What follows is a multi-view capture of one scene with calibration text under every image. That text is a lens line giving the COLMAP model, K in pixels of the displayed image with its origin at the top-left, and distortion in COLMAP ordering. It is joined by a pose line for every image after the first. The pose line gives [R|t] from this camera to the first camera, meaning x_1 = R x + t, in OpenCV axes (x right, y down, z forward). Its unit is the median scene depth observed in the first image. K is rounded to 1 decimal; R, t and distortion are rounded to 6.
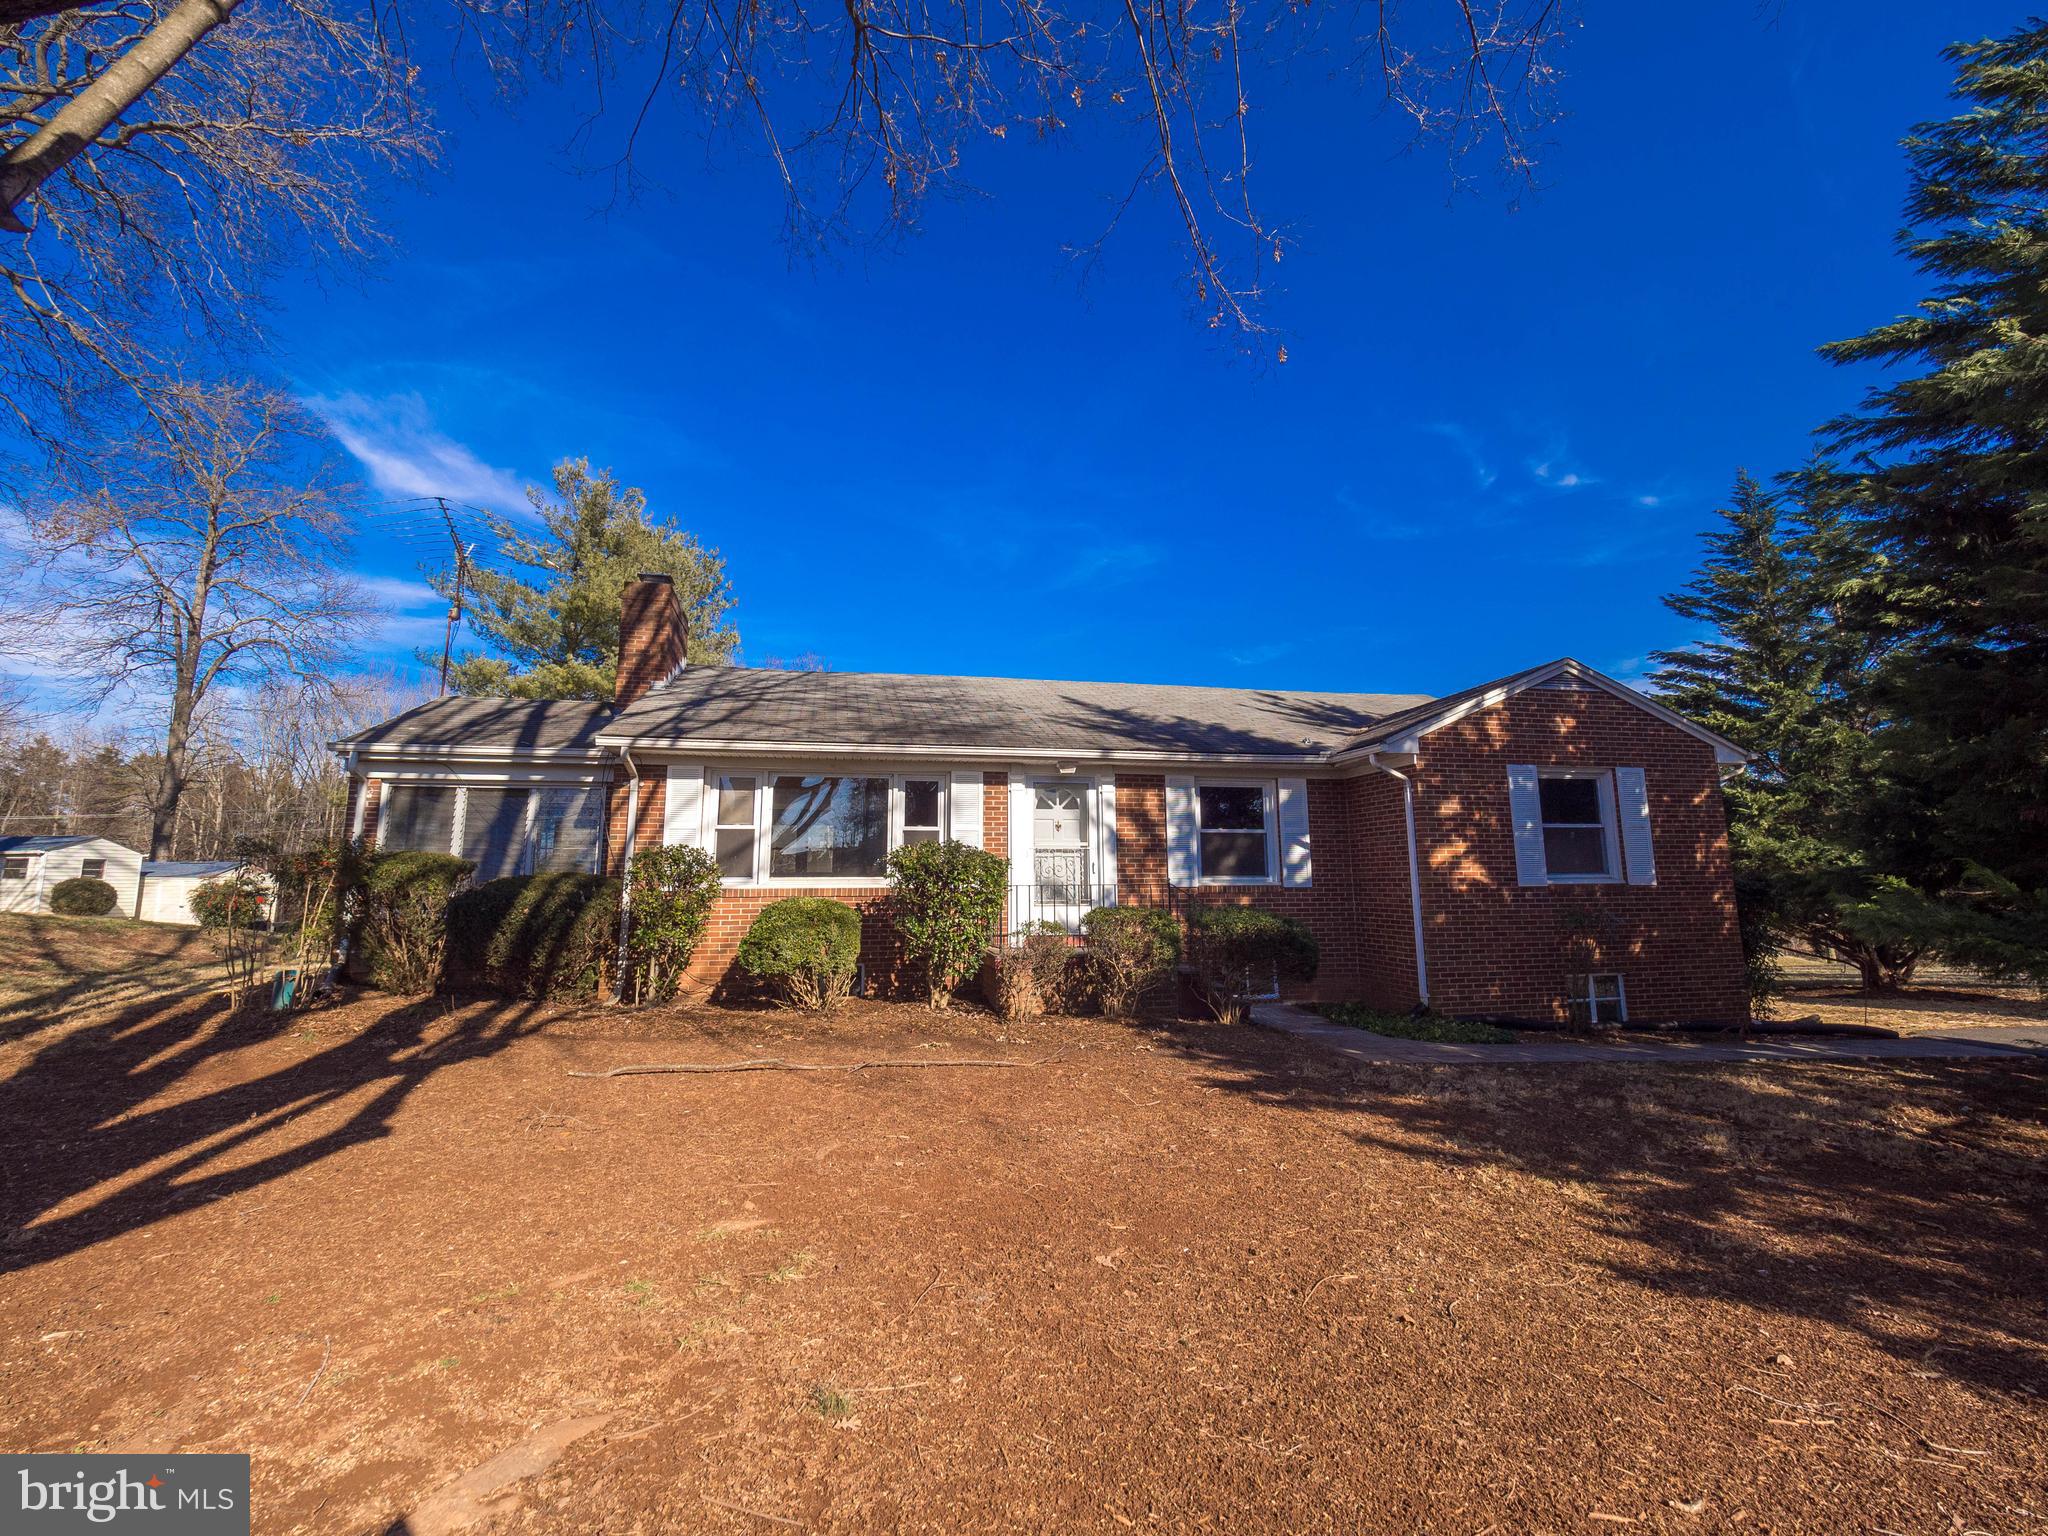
lens RADIAL K [[813.7, 0, 1026.4], [0, 813.7, 700.1], [0, 0, 1]] dist [0.008554, -0.010457]
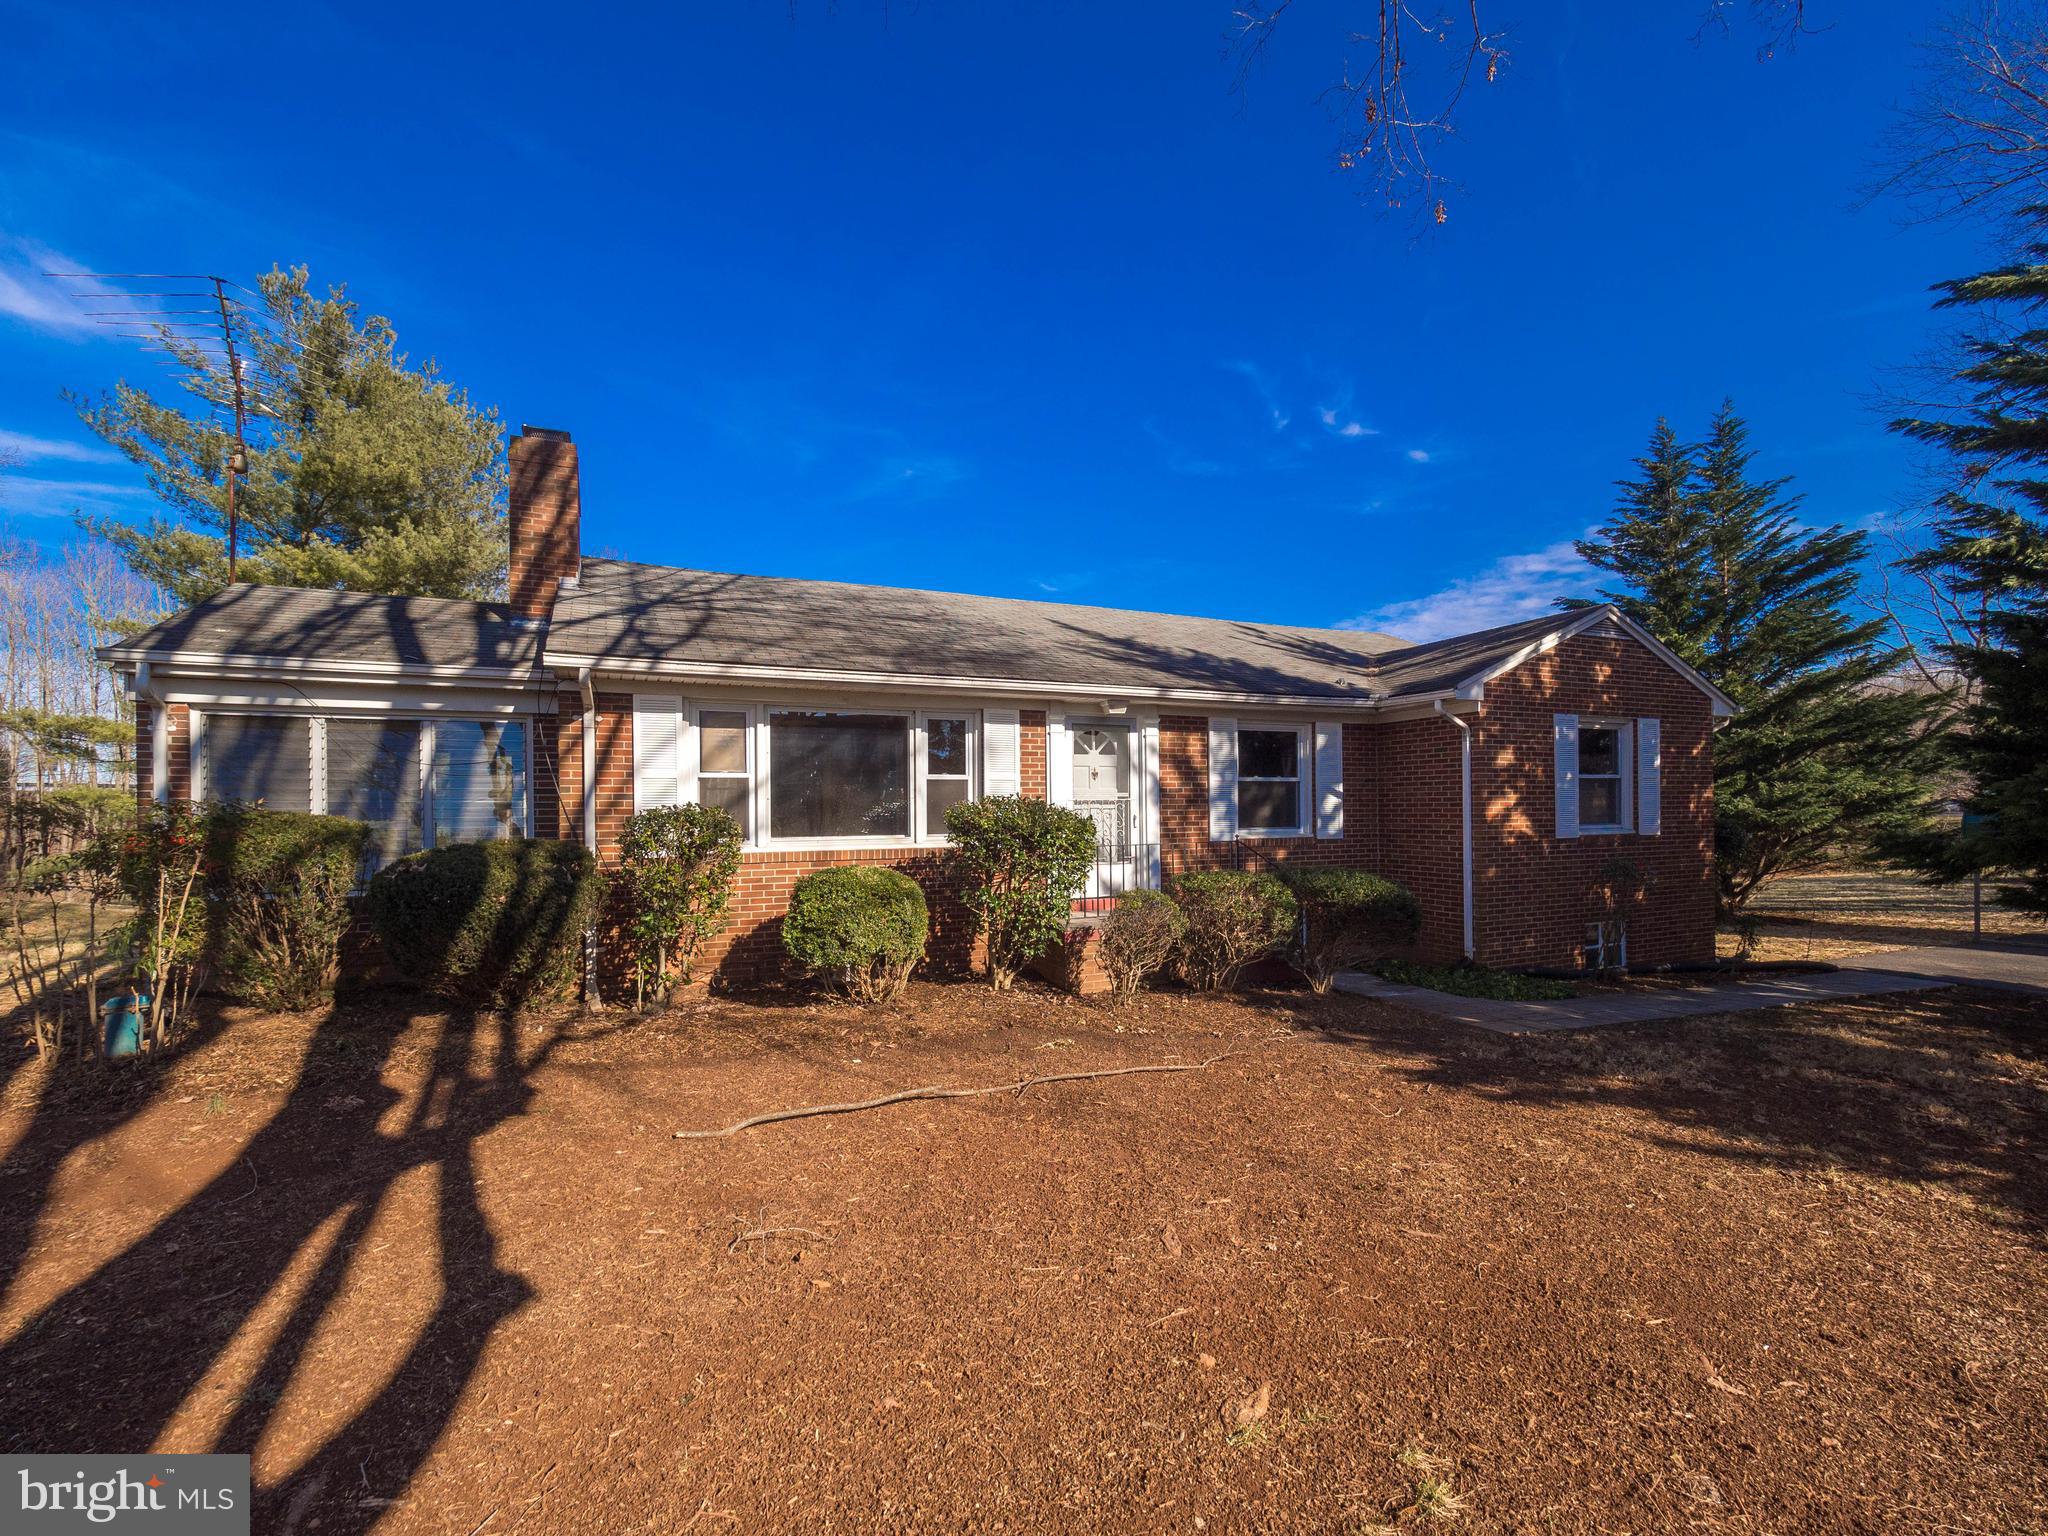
lens RADIAL K [[863.3, 0, 1029.1], [0, 863.3, 754.8], [0, 0, 1]] dist [0.004314, -0.007643]
pose [[0.978355, 0.010471, 0.206667, -0.225377], [-0.042207, 0.987822, 0.149757, 0.001052], [-0.202582, -0.155238, 0.966882, 0.137385]]
